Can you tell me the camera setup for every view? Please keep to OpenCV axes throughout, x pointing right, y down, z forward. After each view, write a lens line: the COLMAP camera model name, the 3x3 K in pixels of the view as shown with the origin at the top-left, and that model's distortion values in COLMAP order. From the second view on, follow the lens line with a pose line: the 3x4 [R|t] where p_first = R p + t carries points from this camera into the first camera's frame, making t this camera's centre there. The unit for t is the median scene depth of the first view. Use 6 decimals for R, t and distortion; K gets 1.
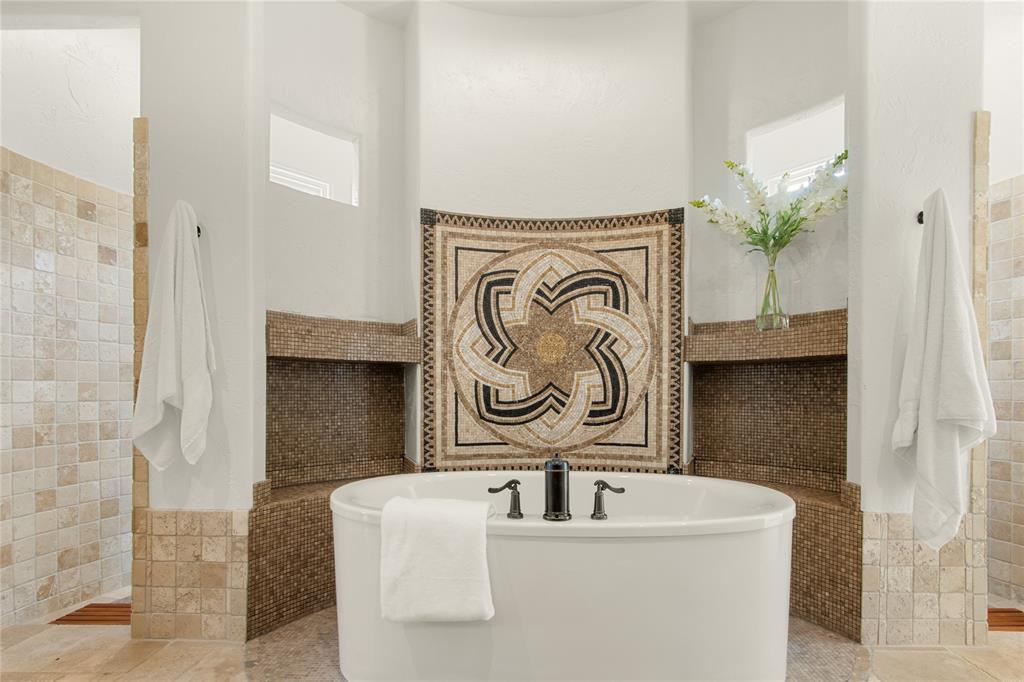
lens RADIAL K [[517.1, 0, 515.9], [0, 517.1, 390.2], [0, 0, 1]] dist [-0.002082, -0.000030]
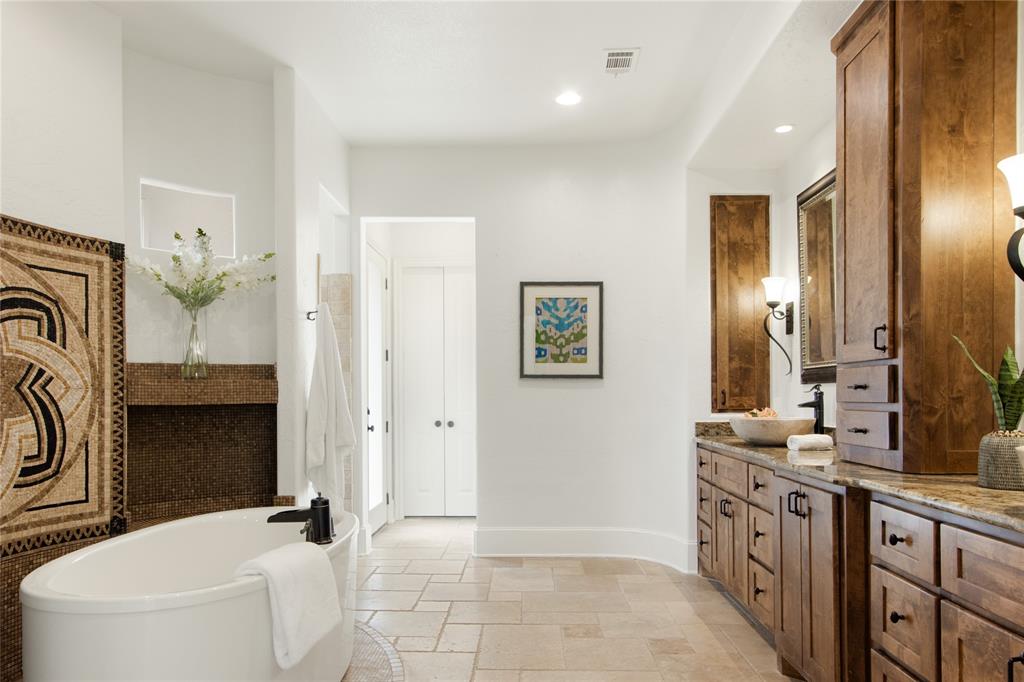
lens RADIAL K [[716.5, 0, 513.9], [0, 716.5, 390.2], [0, 0, 1]] dist [0.003952, 0.000953]
pose [[0.015348, 0.003530, 0.999876, -0.942906], [0.007999, 0.999961, -0.003654, -0.069478], [-0.999850, 0.008054, 0.015320, 0.248040]]
